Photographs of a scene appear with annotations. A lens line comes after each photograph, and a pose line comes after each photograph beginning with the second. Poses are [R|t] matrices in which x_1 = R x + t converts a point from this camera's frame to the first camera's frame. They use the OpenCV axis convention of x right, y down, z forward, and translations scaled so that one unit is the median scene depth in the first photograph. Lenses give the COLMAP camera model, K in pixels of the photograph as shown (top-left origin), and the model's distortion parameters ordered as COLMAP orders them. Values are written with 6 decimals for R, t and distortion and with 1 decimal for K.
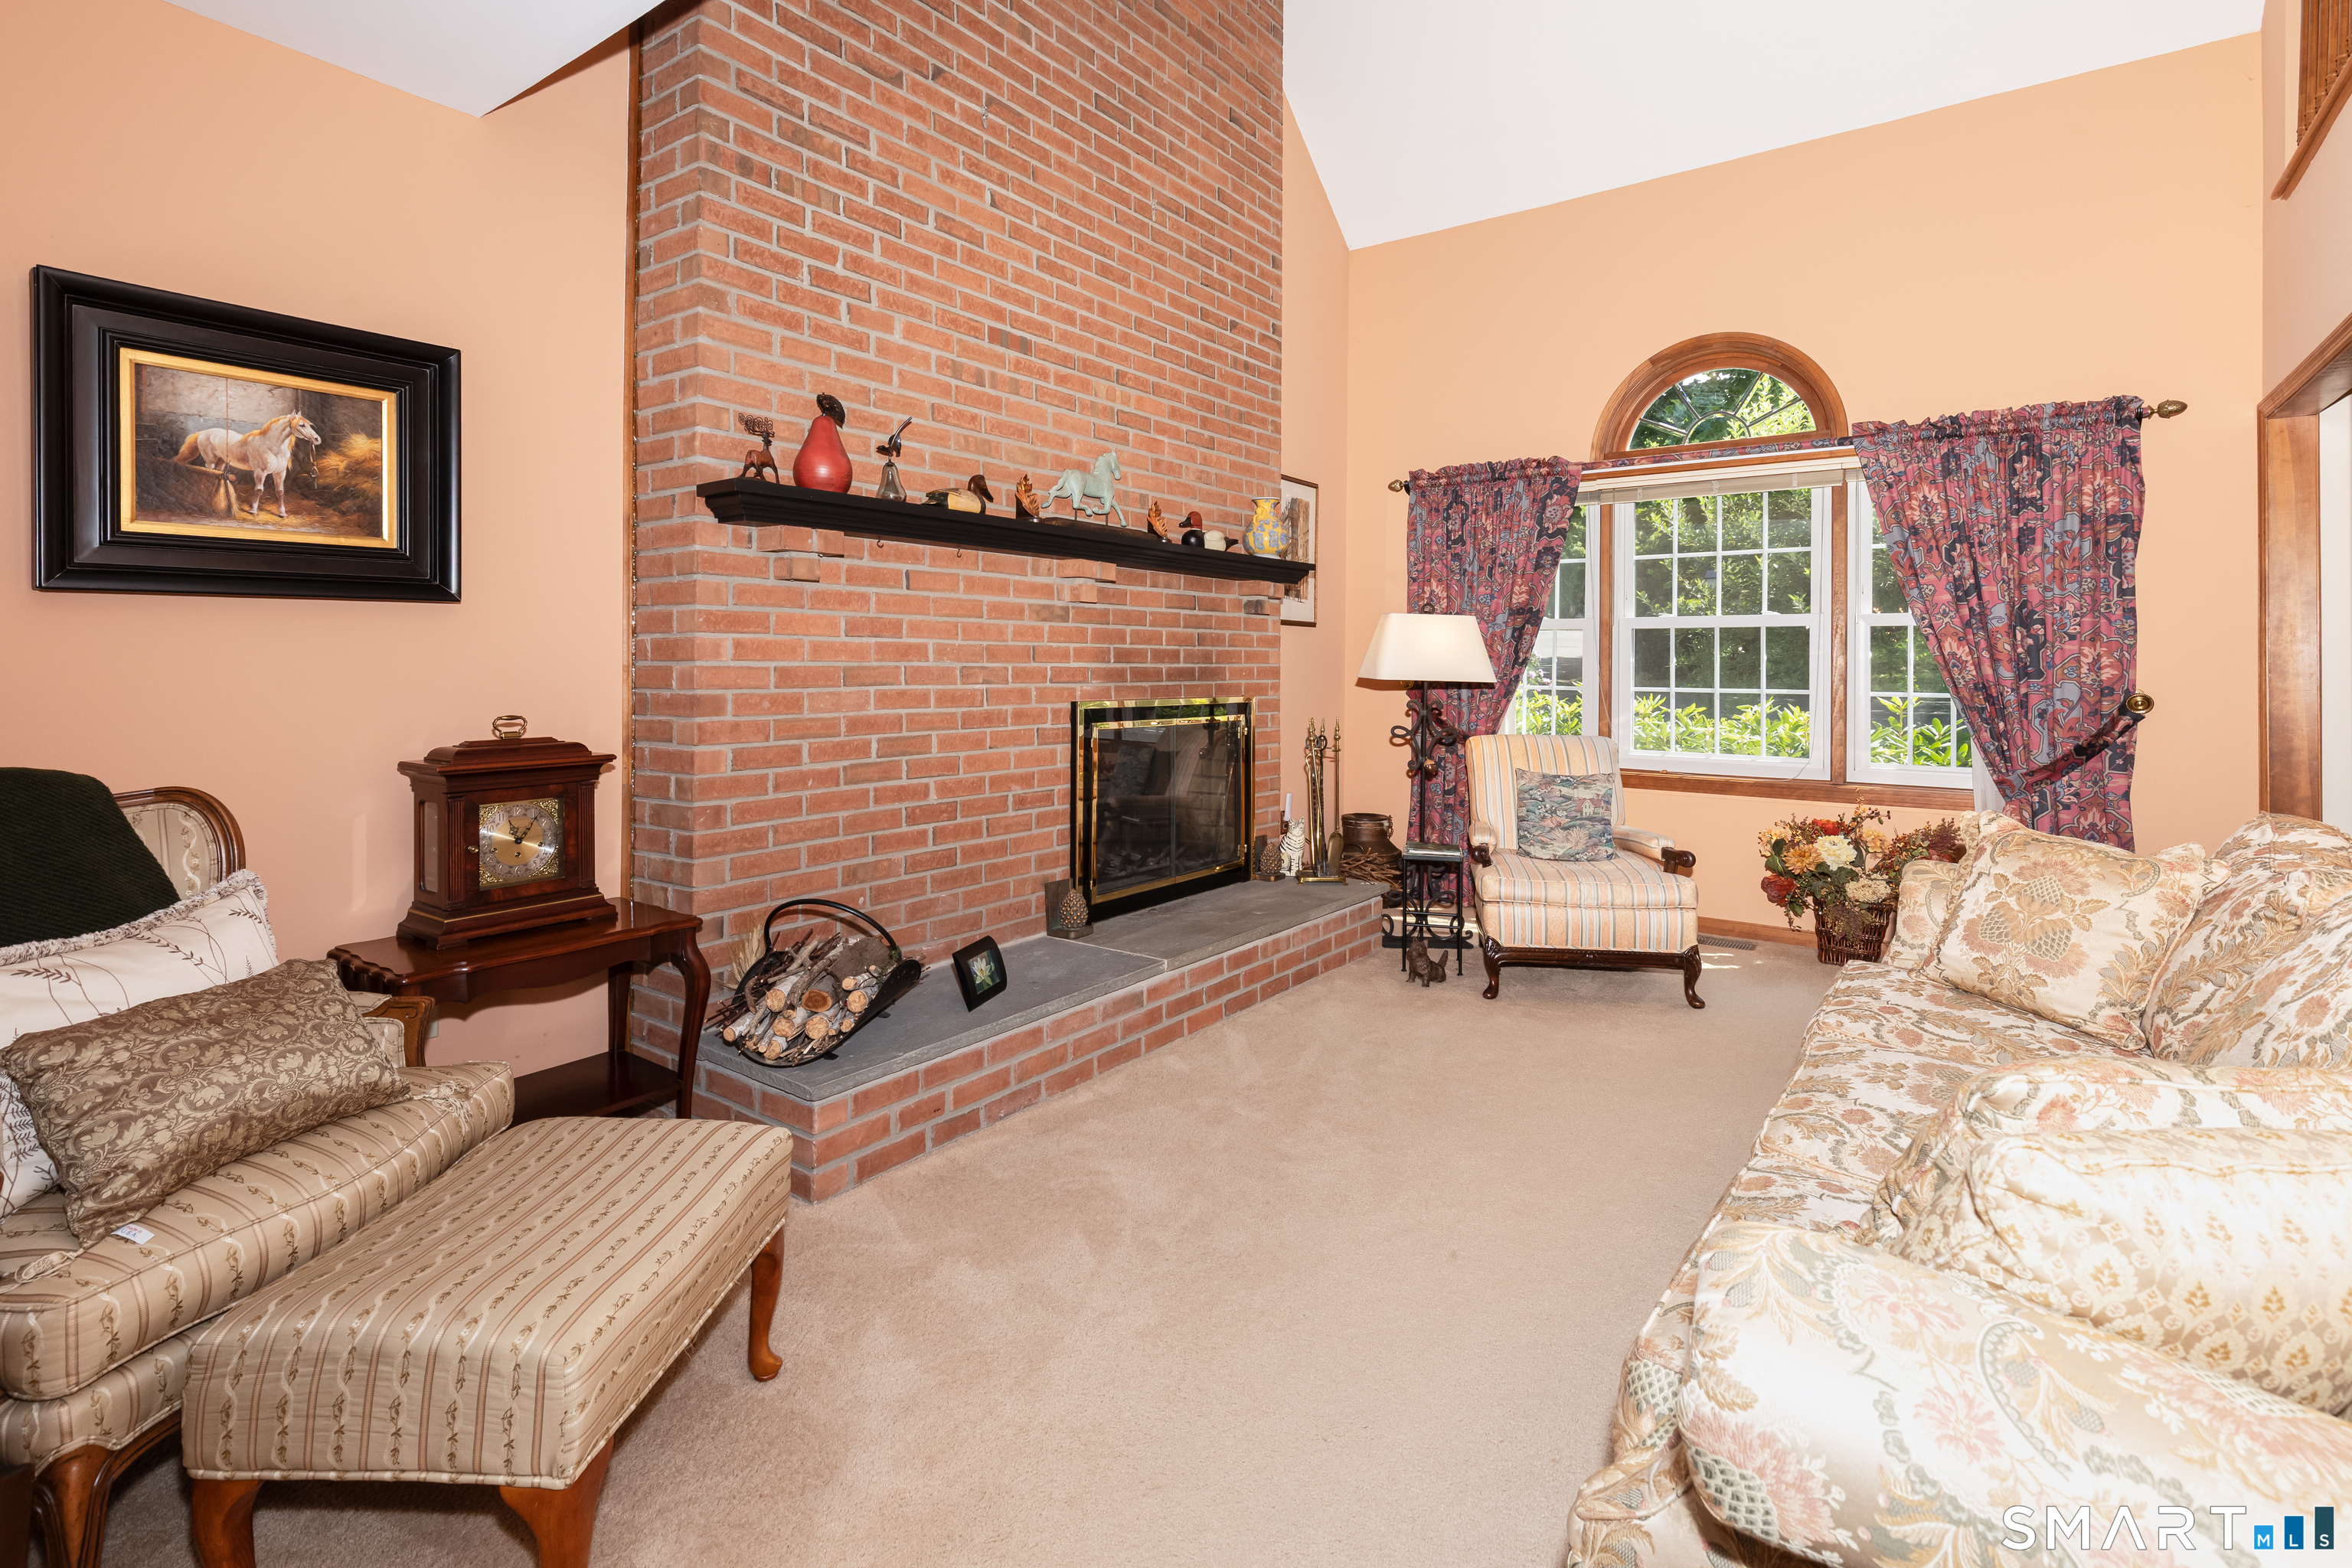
lens RADIAL K [[1074.7, 0, 1190.5], [0, 1074.7, 655.7], [0, 0, 1]] dist [0.012275, -0.003667]
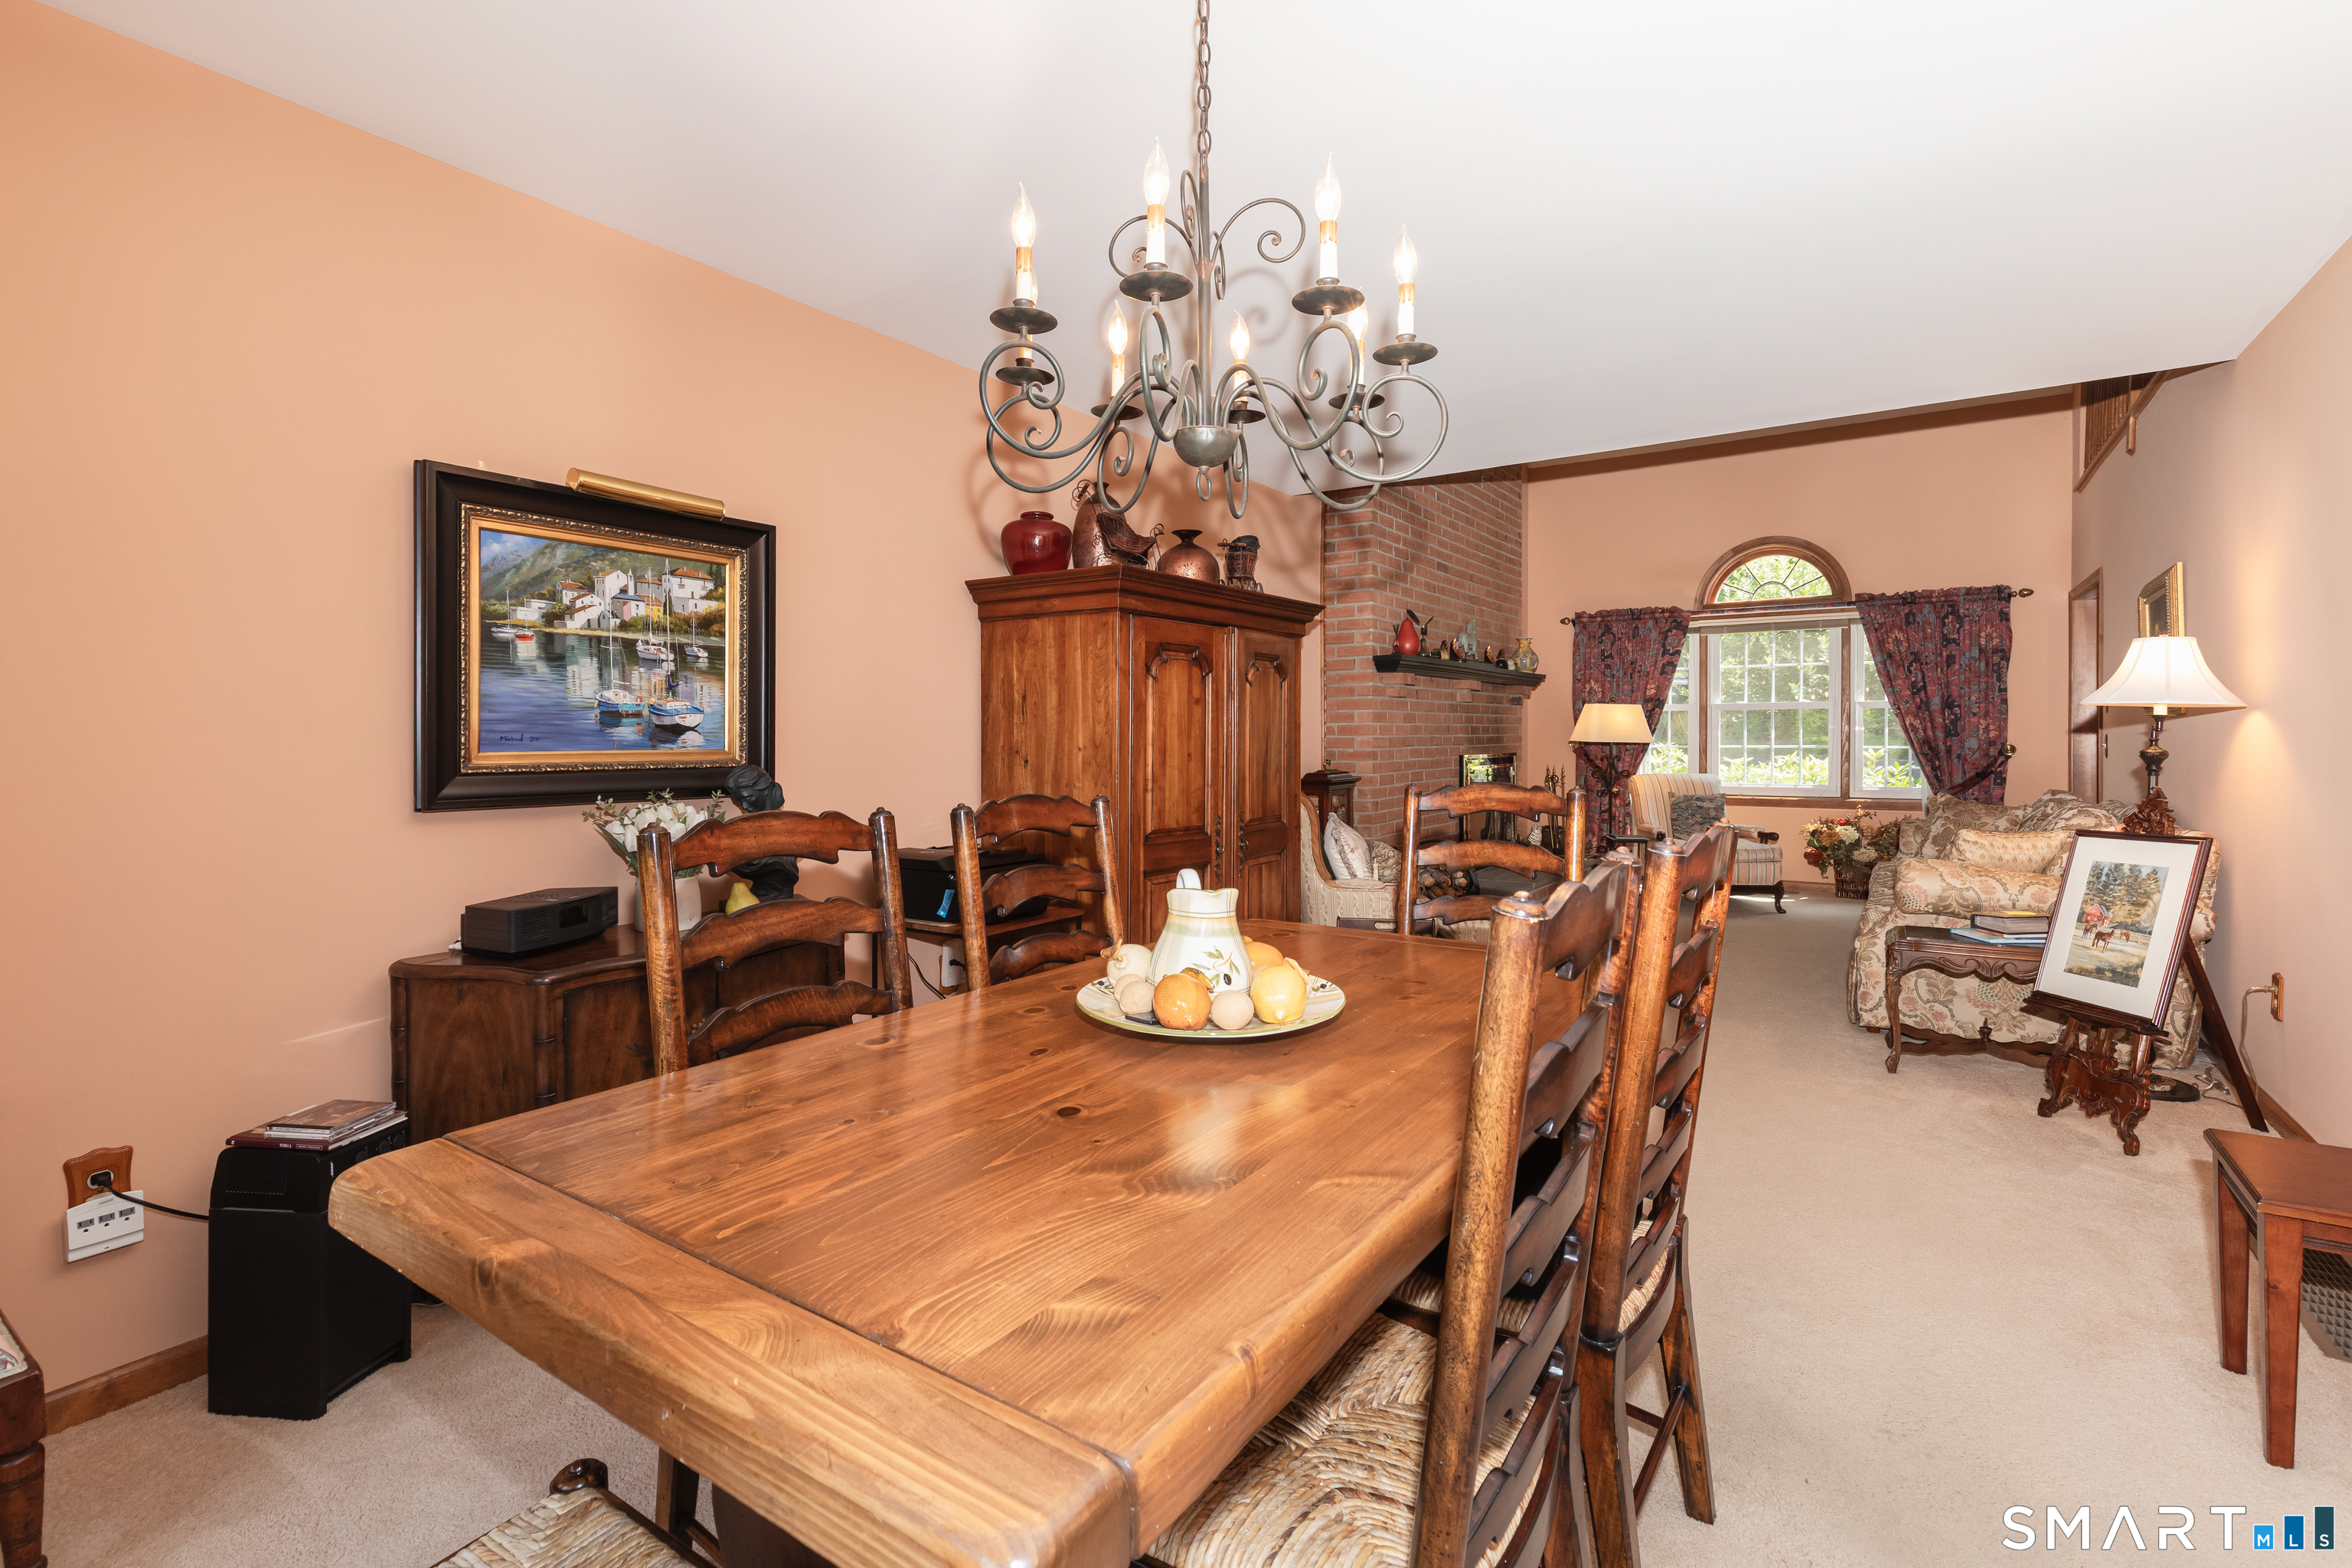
lens RADIAL K [[1074.7, 0, 1178.6], [0, 1074.7, 751.9], [0, 0, 1]] dist [0.012275, -0.003667]
pose [[0.998635, -0.012280, 0.050775, -0.669696], [0.011103, 0.999664, 0.023402, -0.011994], [-0.051045, -0.022806, 0.998436, -0.814897]]
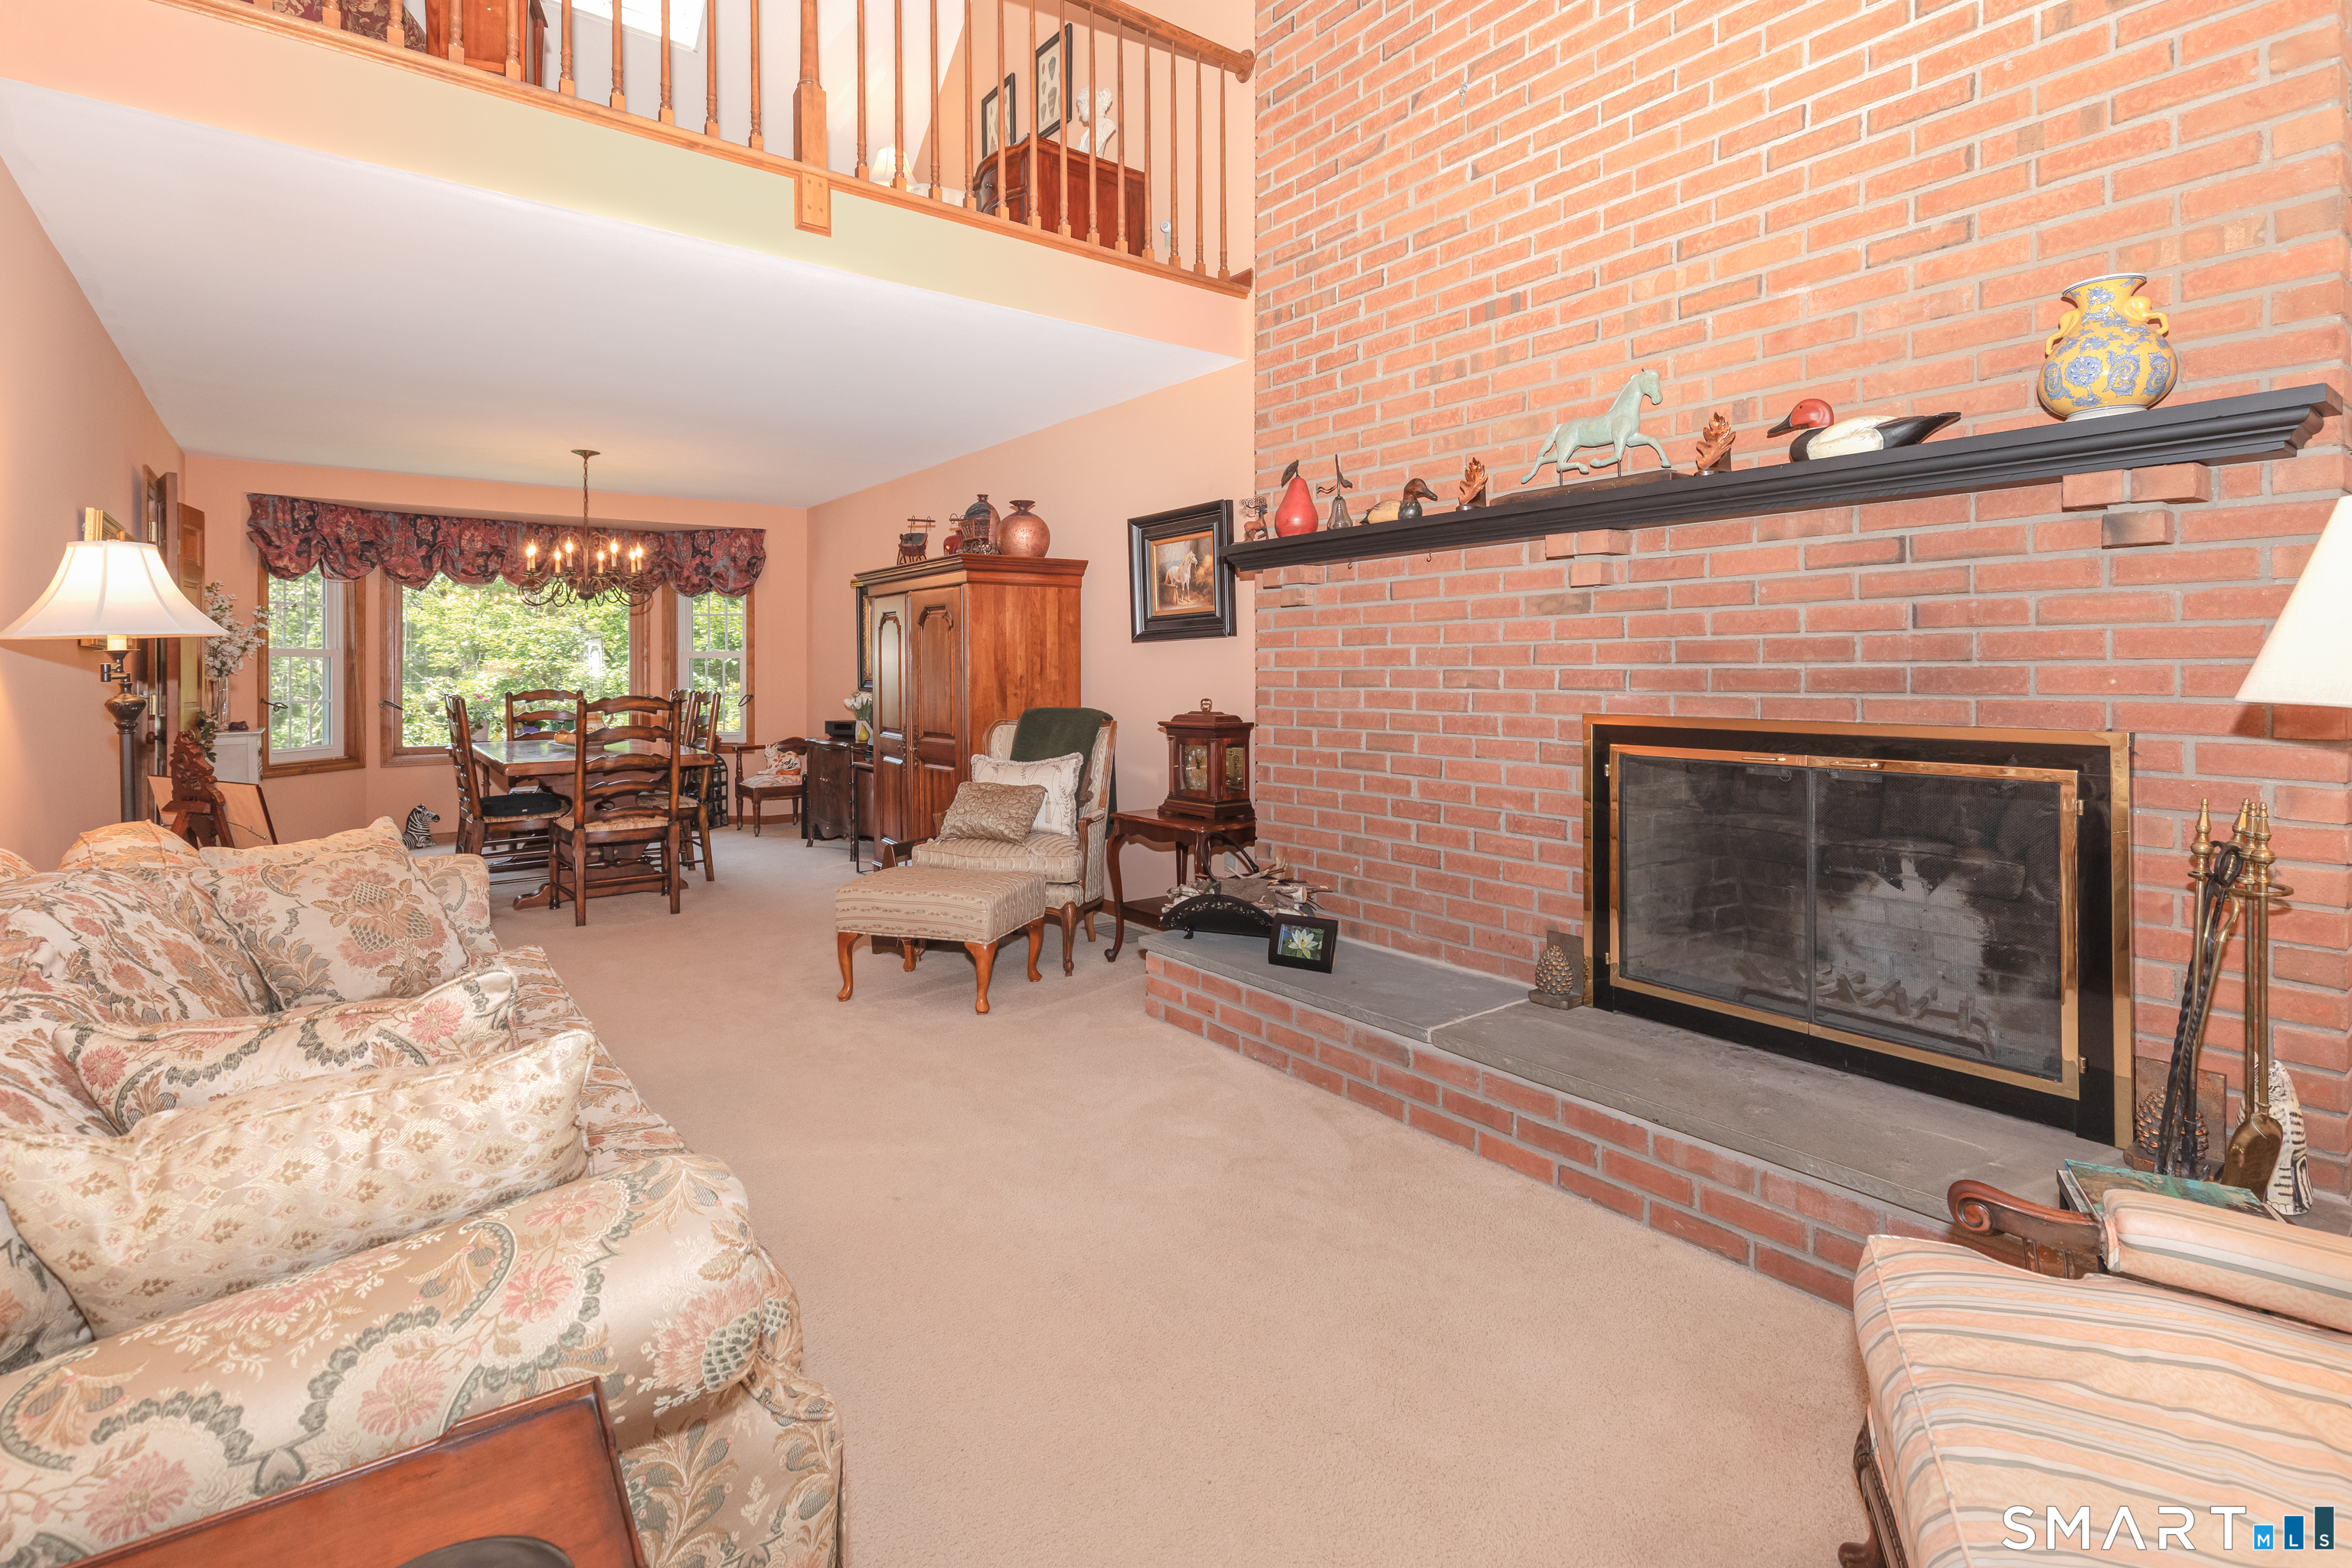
lens RADIAL K [[1074.7, 0, 1206.0], [0, 1074.7, 660.1], [0, 0, 1]] dist [0.012275, -0.003667]
pose [[-0.239954, -0.012872, -0.970699, 0.725324], [0.012019, 0.999796, -0.016229, 0.012954], [0.970710, -0.015561, -0.239750, 0.926114]]
